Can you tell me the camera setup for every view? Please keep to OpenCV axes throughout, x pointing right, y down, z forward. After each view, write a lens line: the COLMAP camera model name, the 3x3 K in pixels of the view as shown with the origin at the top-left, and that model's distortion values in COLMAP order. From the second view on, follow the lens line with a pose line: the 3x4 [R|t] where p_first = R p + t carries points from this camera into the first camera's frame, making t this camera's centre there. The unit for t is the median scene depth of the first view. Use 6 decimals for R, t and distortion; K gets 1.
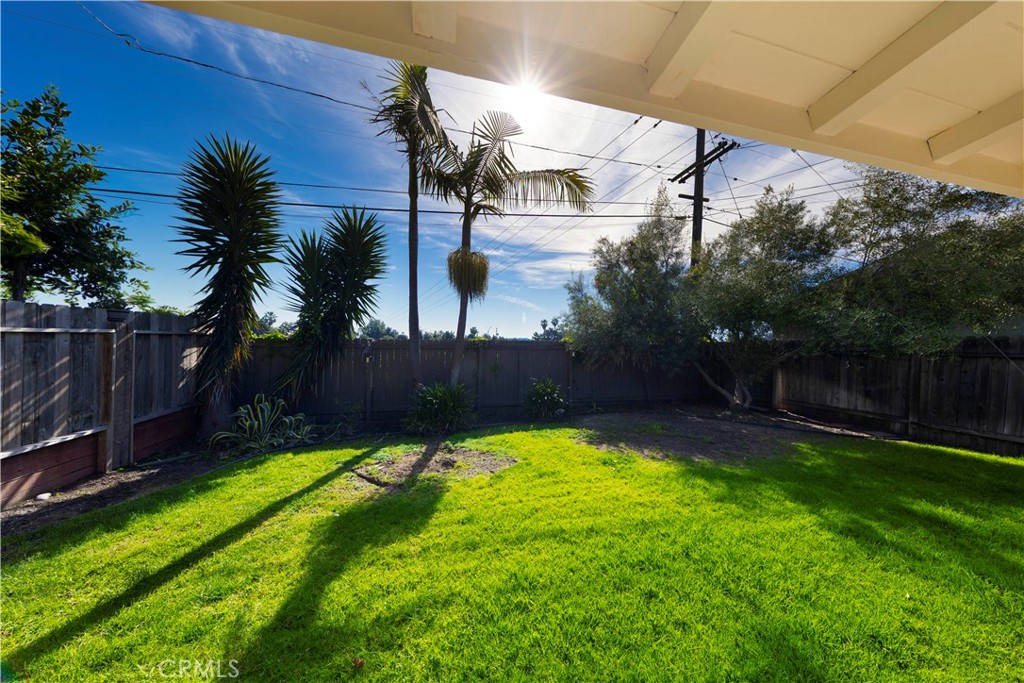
lens RADIAL K [[321.9, 0, 513.6], [0, 321.9, 343.0], [0, 0, 1]] dist [0.003680, 0.000200]
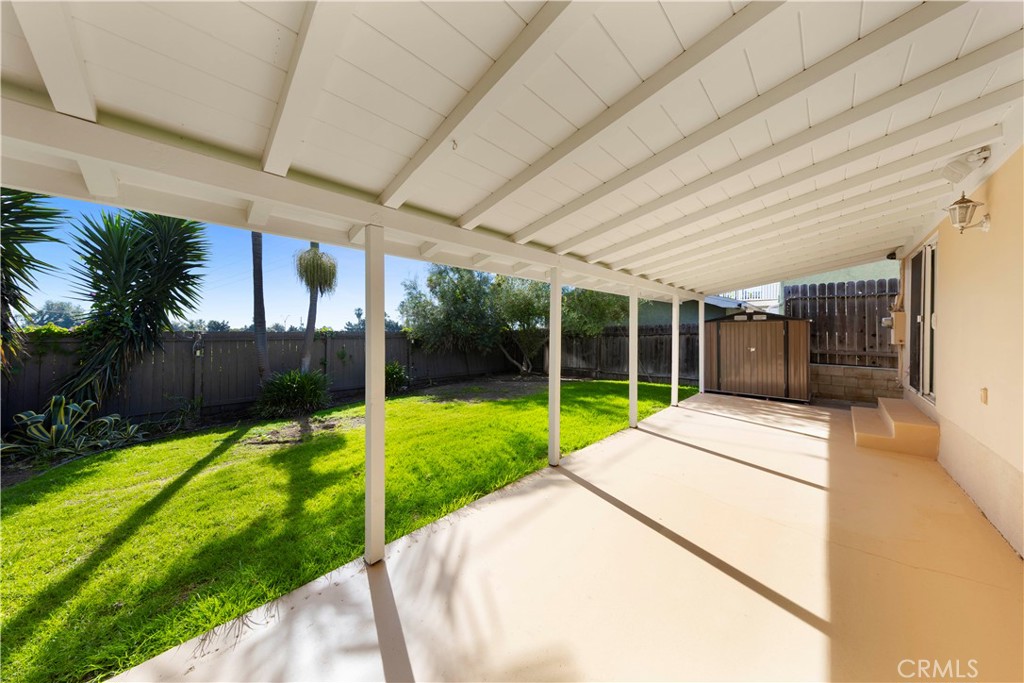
lens RADIAL K [[321.9, 0, 519.5], [0, 321.9, 333.8], [0, 0, 1]] dist [0.003680, 0.000200]
pose [[0.847228, -0.017818, 0.530930, -0.139905], [0.016275, 0.999839, 0.007584, 0.003375], [-0.530980, 0.002216, 0.847382, -0.298375]]
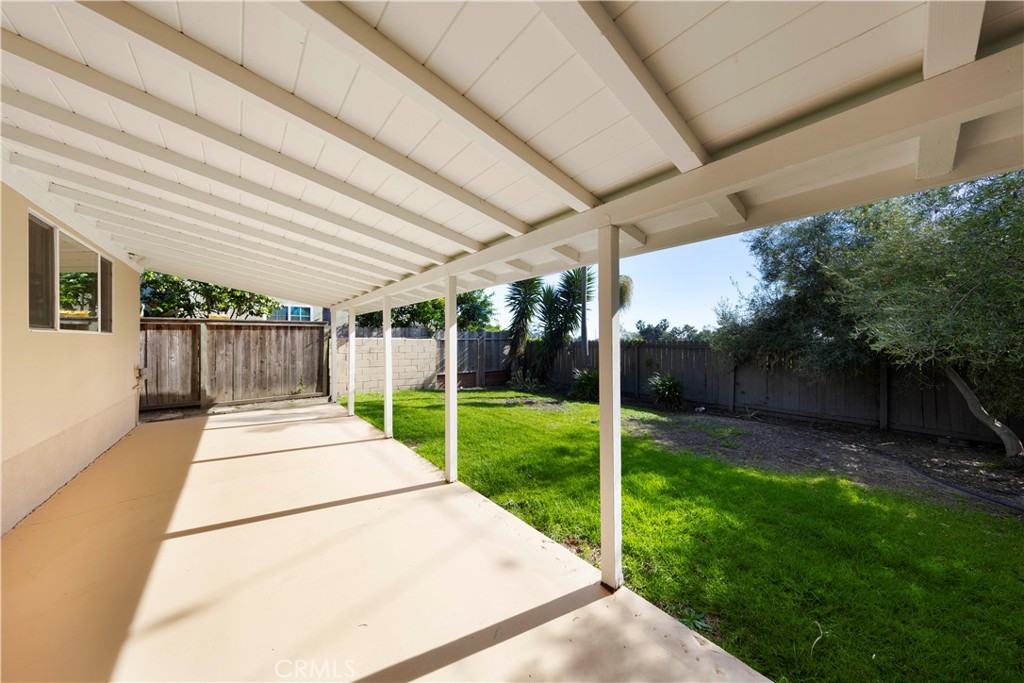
lens RADIAL K [[321.9, 0, 519.7], [0, 321.9, 340.0], [0, 0, 1]] dist [0.003680, 0.000200]
pose [[0.437712, -0.012056, -0.899034, 0.933635], [-0.003176, 0.999883, -0.014955, 0.009058], [0.899109, 0.009401, 0.437623, 0.044475]]
